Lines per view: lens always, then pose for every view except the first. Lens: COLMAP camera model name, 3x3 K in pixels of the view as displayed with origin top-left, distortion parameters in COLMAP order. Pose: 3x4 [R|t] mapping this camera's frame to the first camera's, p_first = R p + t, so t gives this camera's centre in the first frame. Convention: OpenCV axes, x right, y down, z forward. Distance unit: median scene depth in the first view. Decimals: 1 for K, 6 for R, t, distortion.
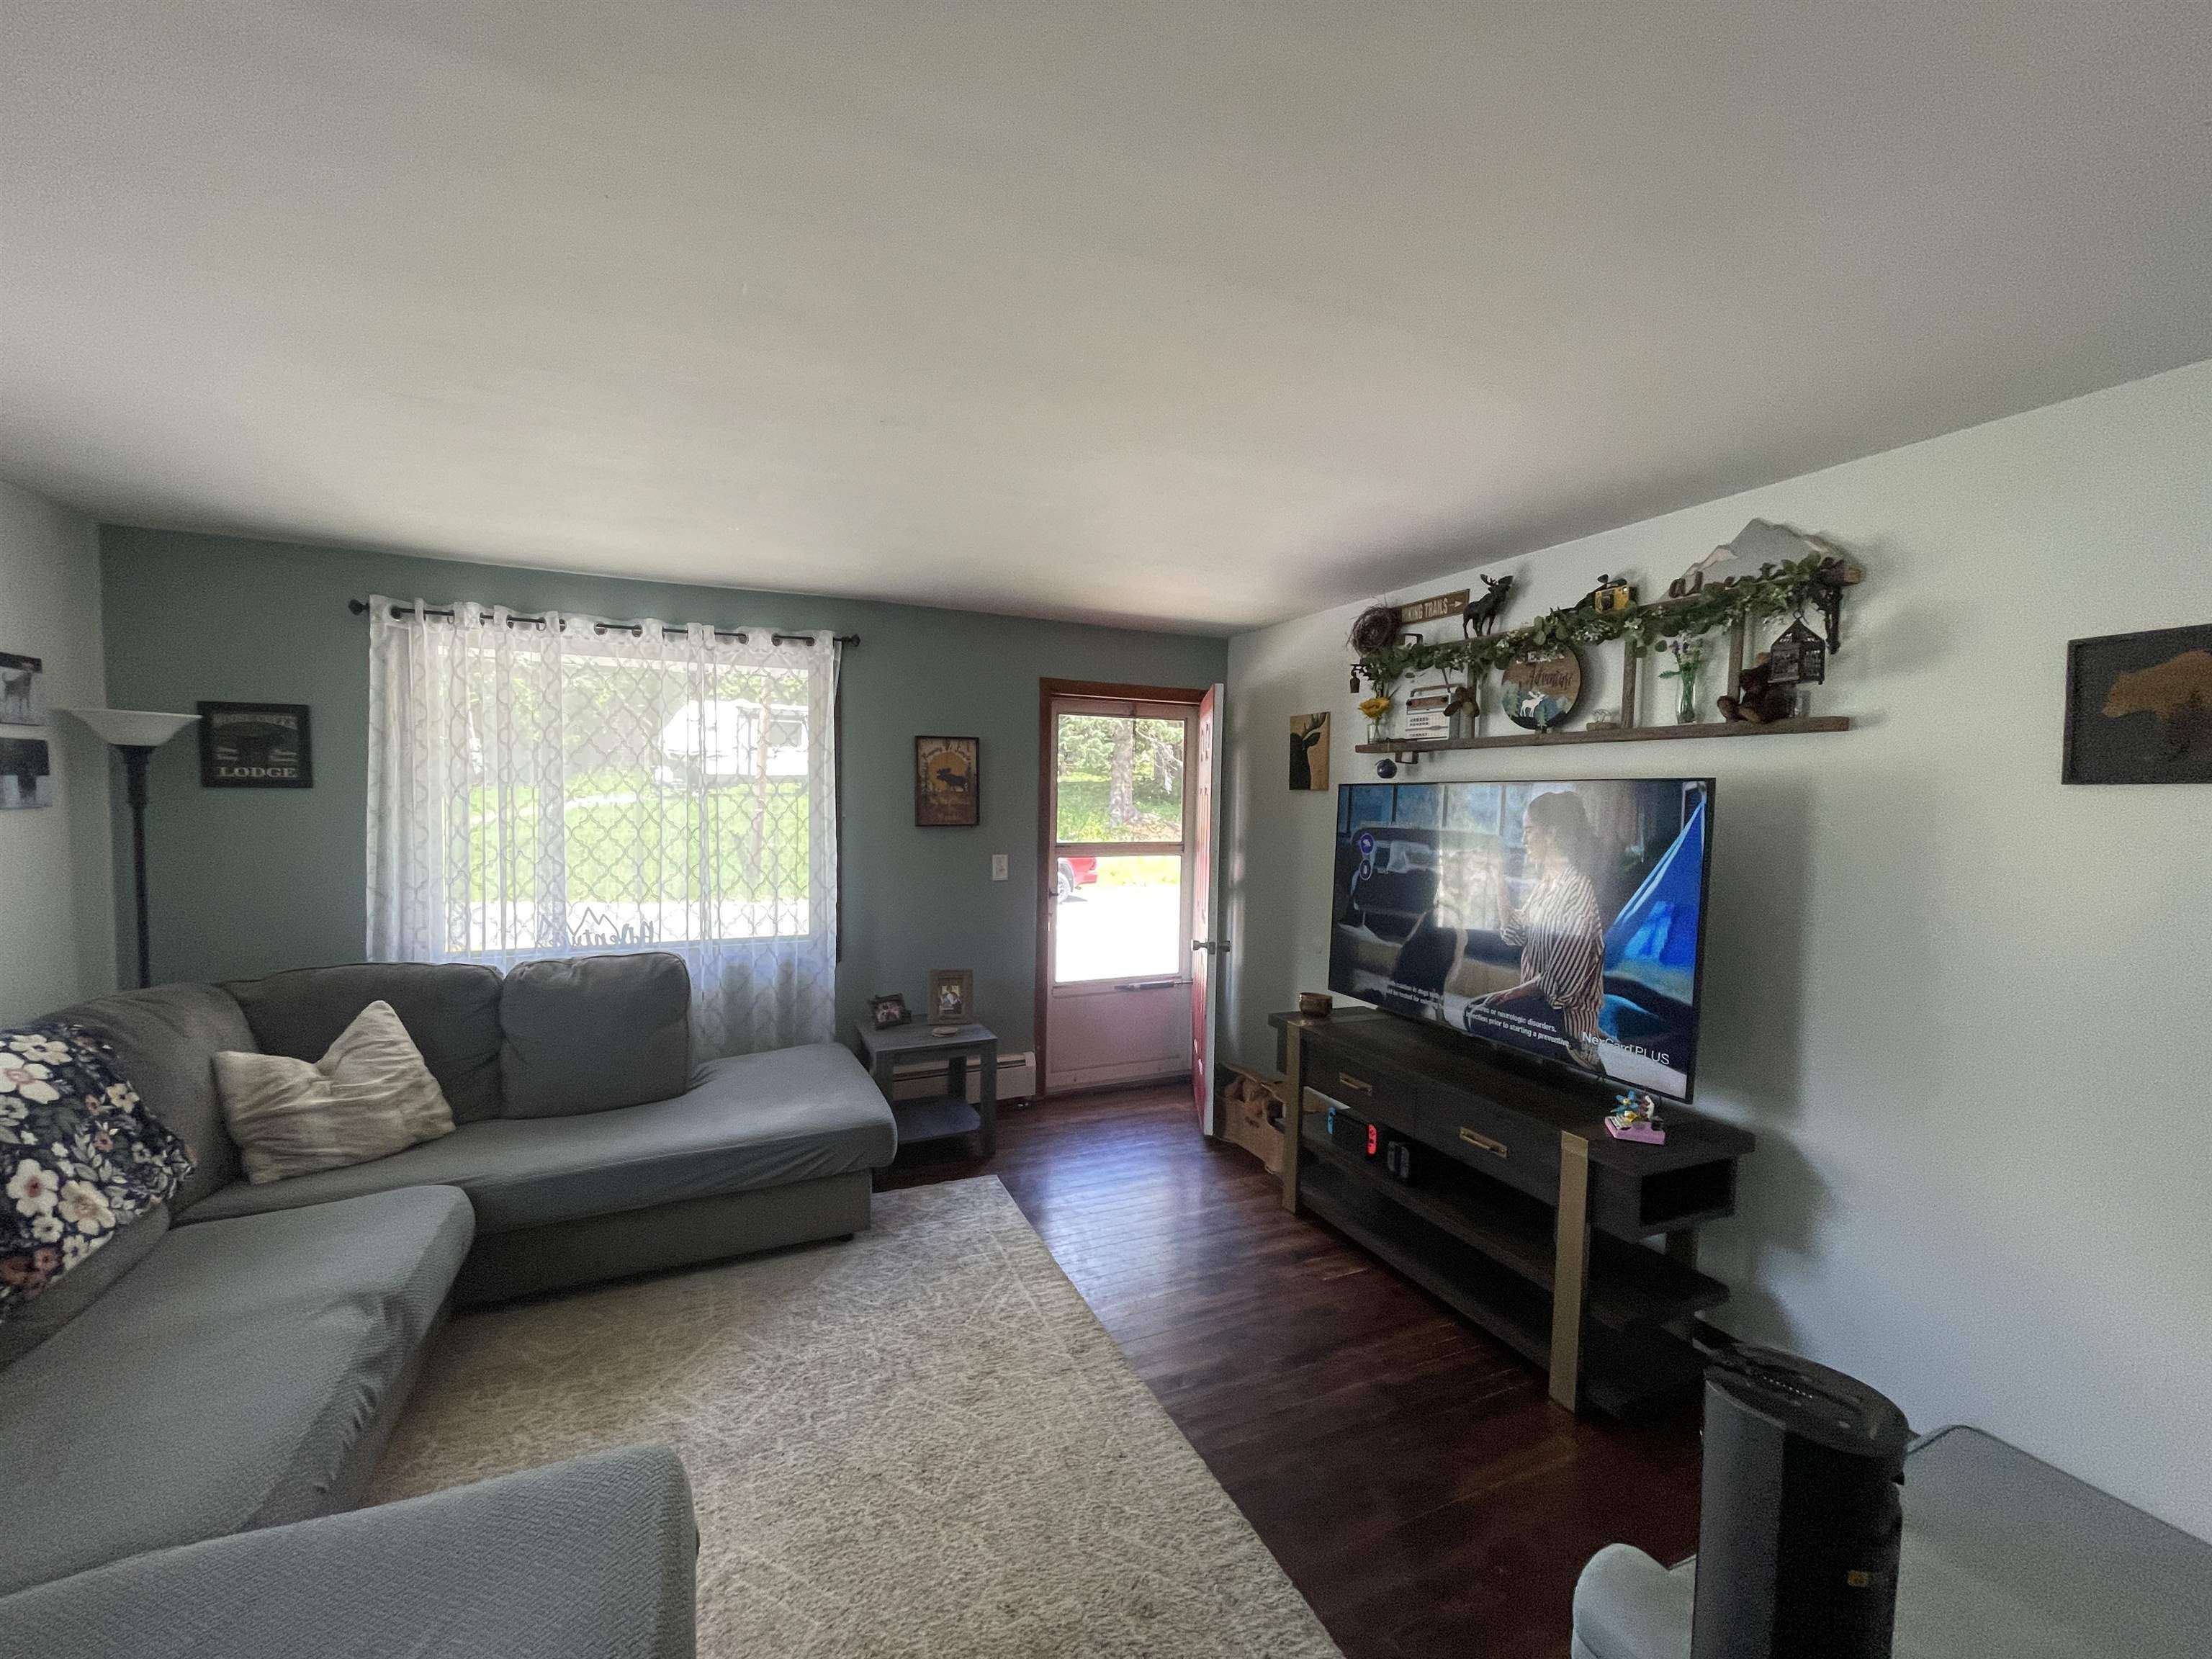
lens RADIAL K [[893.7, 0, 1104.3], [0, 893.7, 841.8], [0, 0, 1]] dist [0.000173, -0.000272]
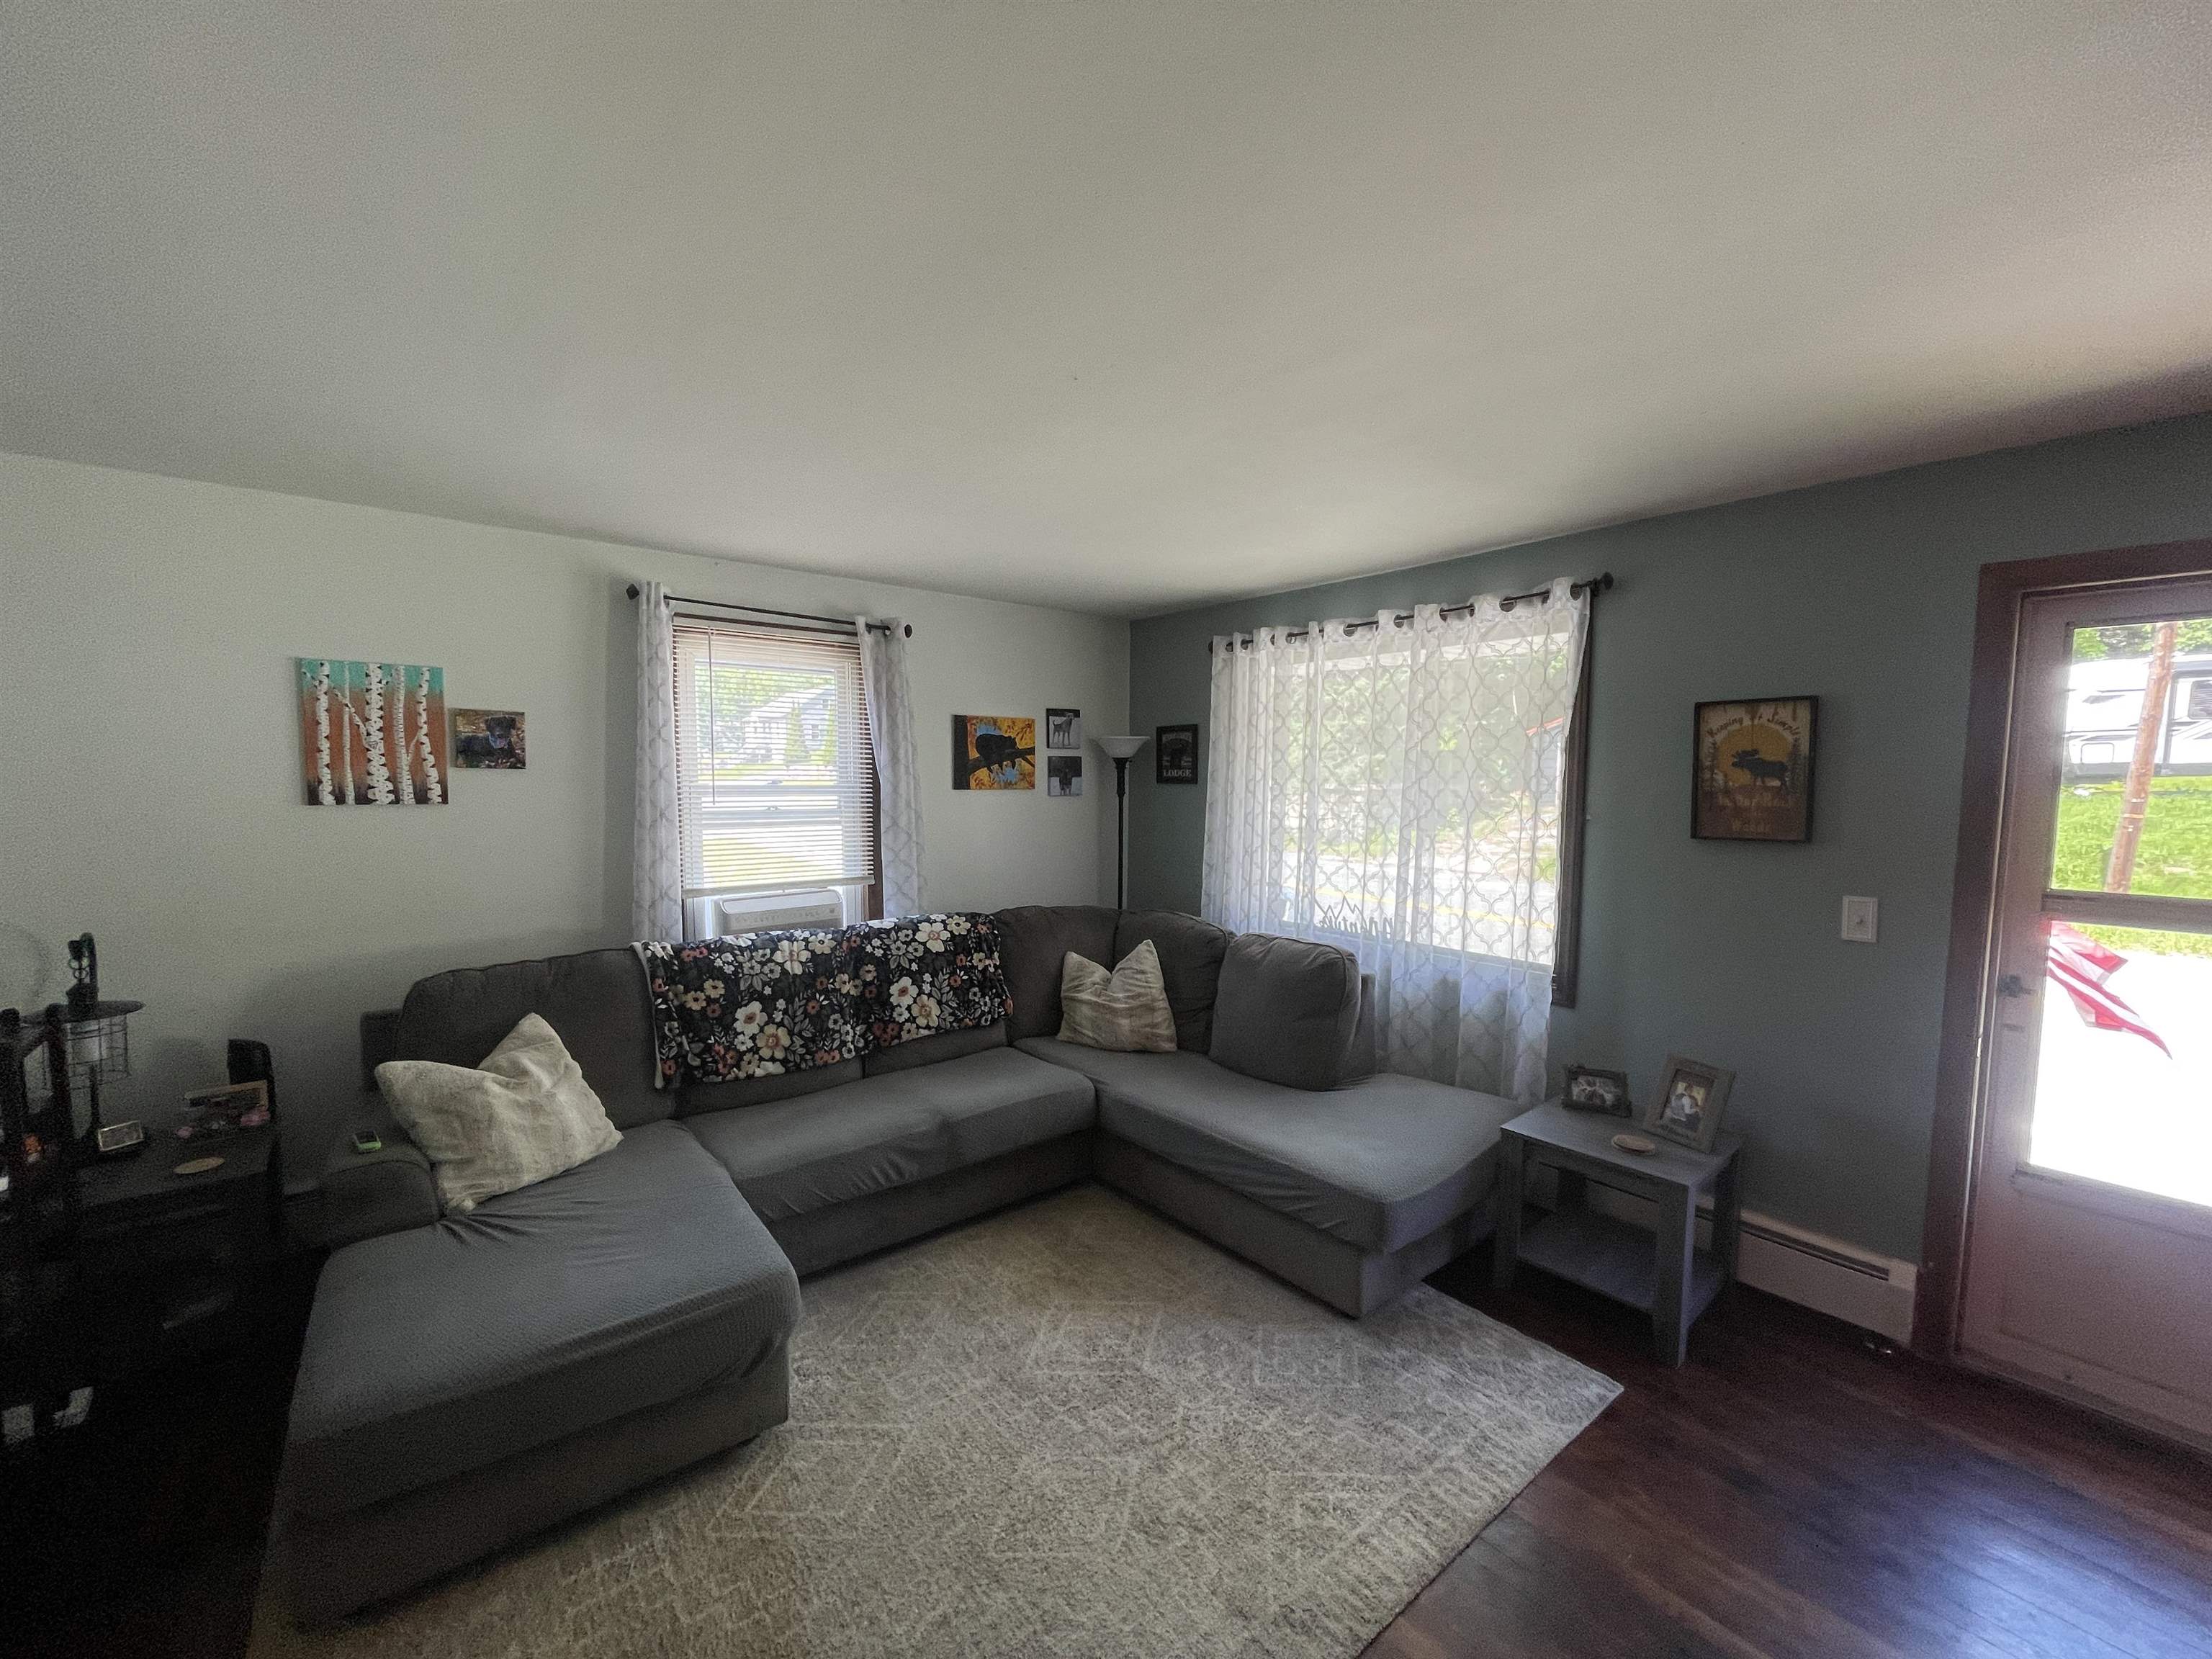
lens RADIAL K [[893.7, 0, 1104.3], [0, 893.7, 841.8], [0, 0, 1]] dist [0.000173, -0.000272]
pose [[0.250619, 0.060724, -0.966180, 0.454554], [-0.054810, 0.997320, 0.048464, -0.031672], [0.966533, 0.040810, 0.253275, 0.556710]]
